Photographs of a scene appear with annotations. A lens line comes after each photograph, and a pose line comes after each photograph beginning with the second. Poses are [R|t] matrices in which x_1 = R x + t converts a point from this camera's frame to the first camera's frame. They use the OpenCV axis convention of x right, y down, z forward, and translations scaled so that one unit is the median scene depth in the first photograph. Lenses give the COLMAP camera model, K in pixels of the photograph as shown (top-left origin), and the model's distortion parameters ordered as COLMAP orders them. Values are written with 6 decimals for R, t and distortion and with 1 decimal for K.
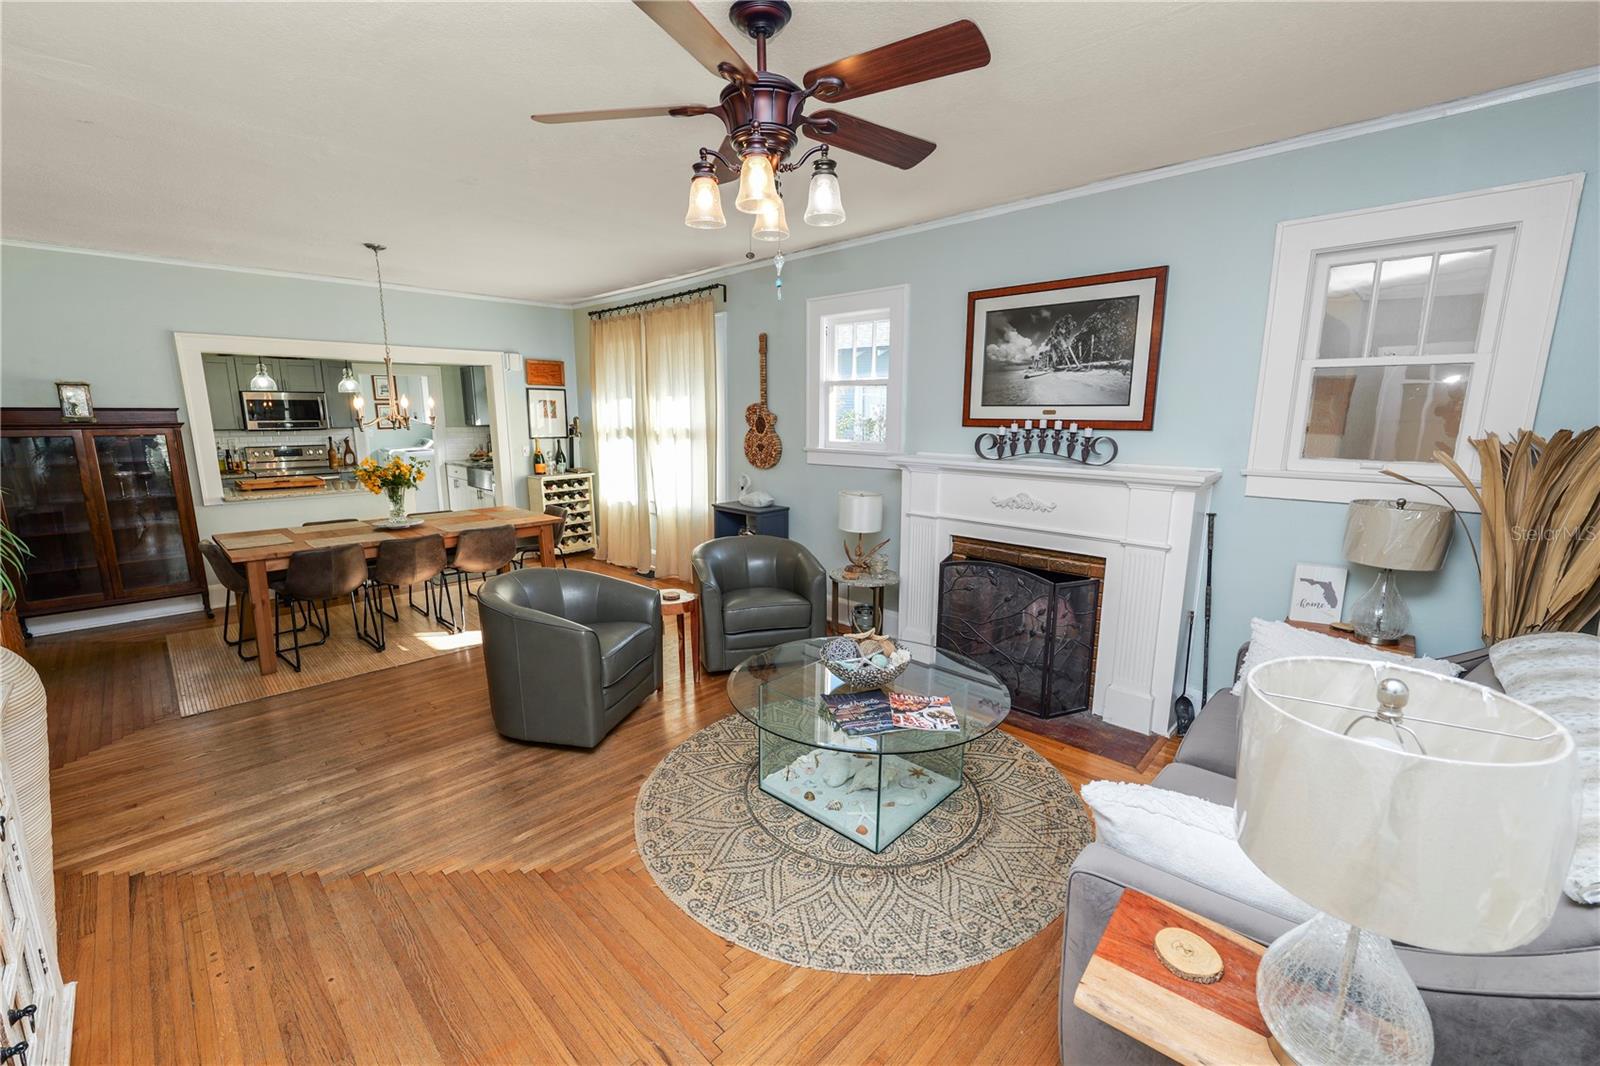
lens RADIAL K [[648.9, 0, 797.2], [0, 648.9, 532.7], [0, 0, 1]] dist [-0.011797, 0.000255]
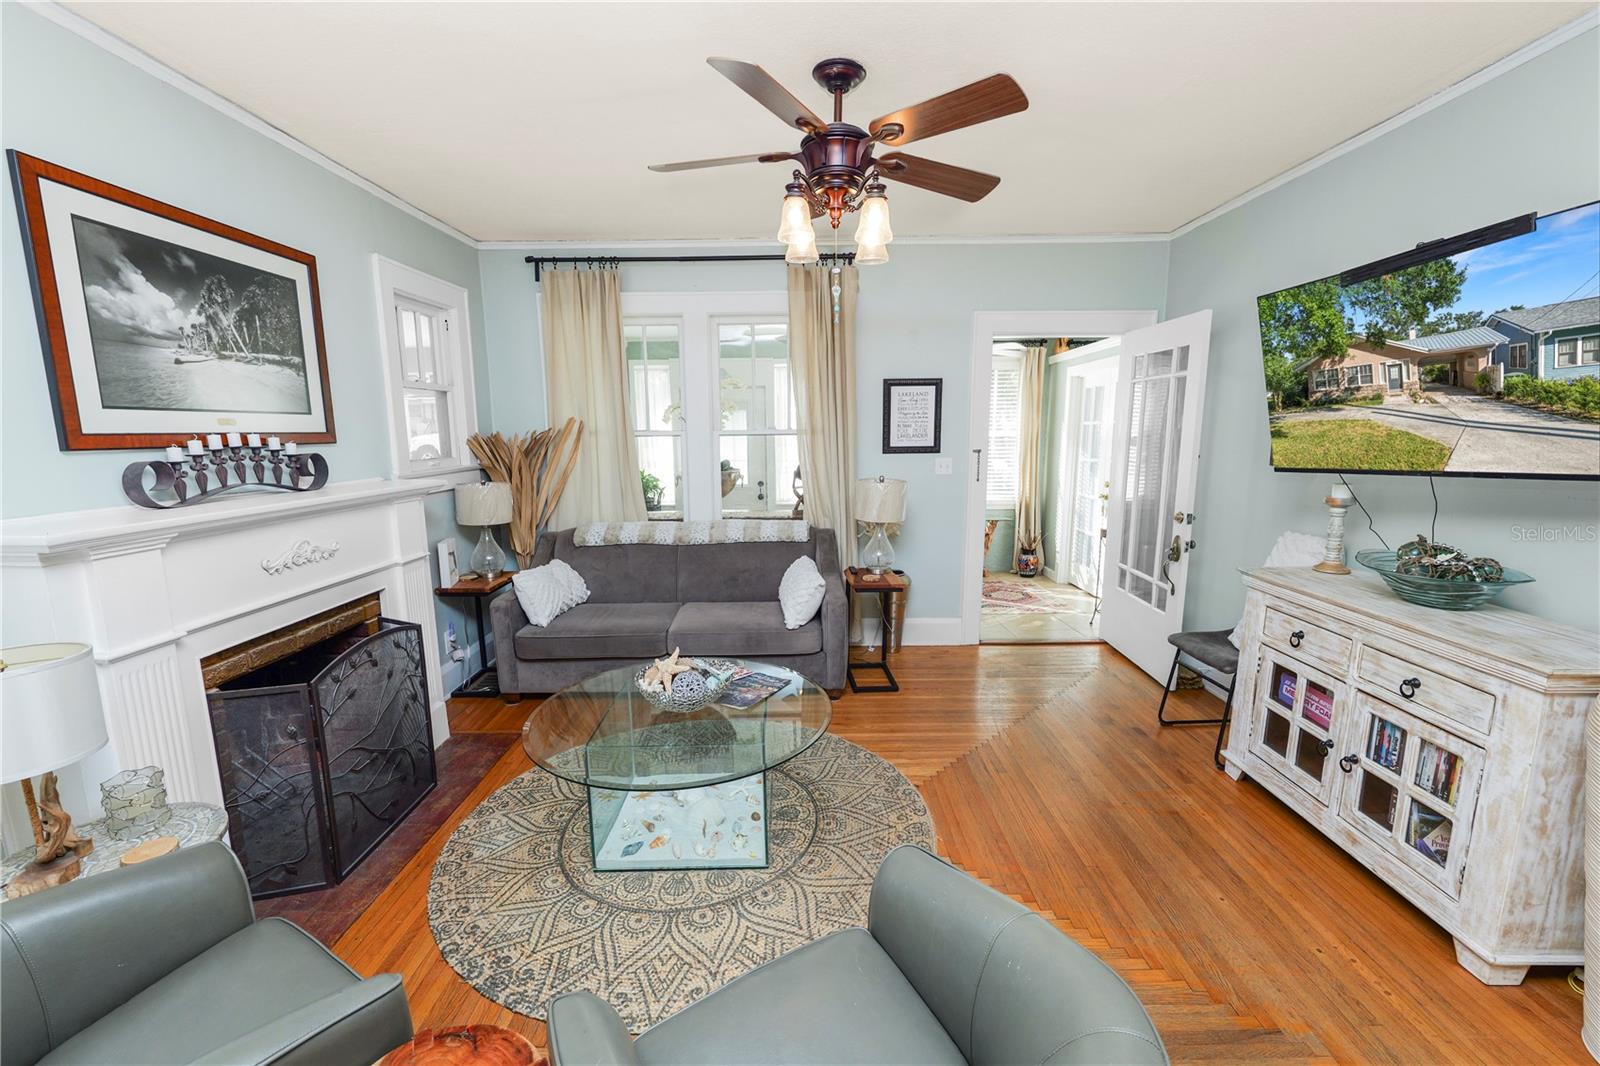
lens RADIAL K [[648.9, 0, 804.7], [0, 648.9, 534.8], [0, 0, 1]] dist [-0.011797, 0.000255]
pose [[-0.692439, -0.111488, 0.712811, -0.487213], [0.139487, 0.948661, 0.283877, -0.183404], [-0.707864, 0.295996, -0.641338, 1.053431]]
